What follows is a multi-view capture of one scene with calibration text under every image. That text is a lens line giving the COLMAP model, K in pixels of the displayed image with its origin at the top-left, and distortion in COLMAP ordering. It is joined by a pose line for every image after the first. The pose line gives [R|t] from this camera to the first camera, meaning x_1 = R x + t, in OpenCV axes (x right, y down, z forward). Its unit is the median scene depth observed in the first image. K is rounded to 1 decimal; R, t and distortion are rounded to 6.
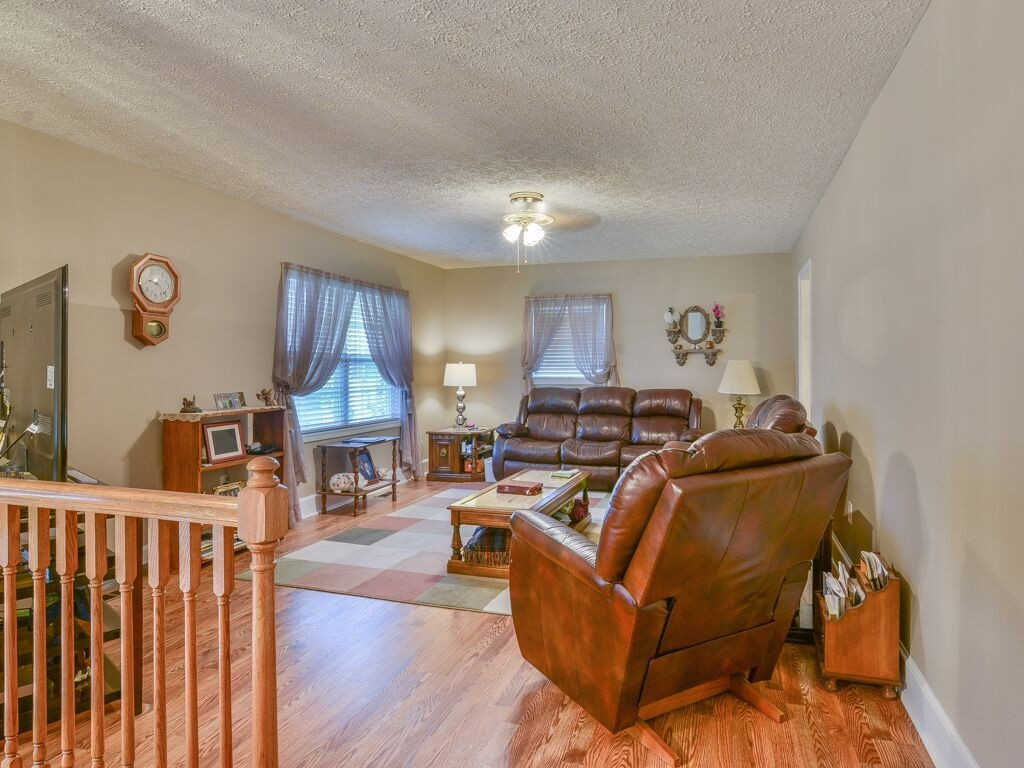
lens RADIAL K [[564.2, 0, 514.3], [0, 564.2, 395.8], [0, 0, 1]] dist [0.001139, 0.000706]
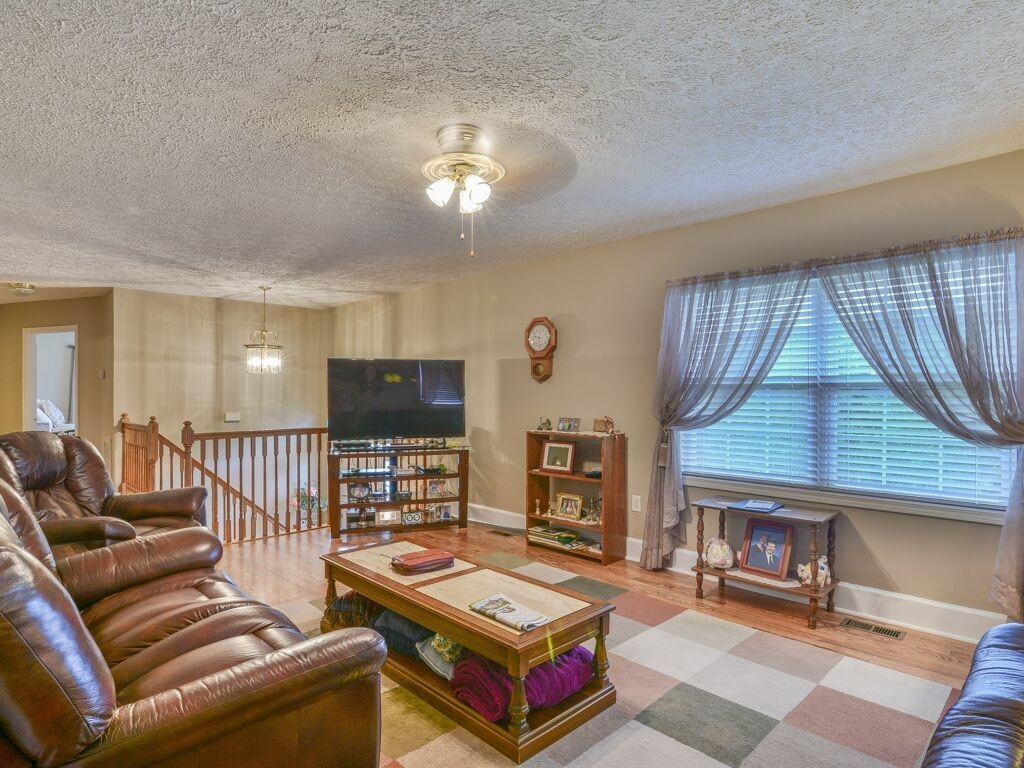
lens RADIAL K [[564.2, 0, 514.3], [0, 564.2, 395.8], [0, 0, 1]] dist [0.001139, 0.000706]
pose [[-0.421184, 0.006200, -0.906954, 0.551296], [-0.040008, 0.998876, 0.025408, -0.066817], [0.906093, 0.046986, -0.420462, 1.200176]]
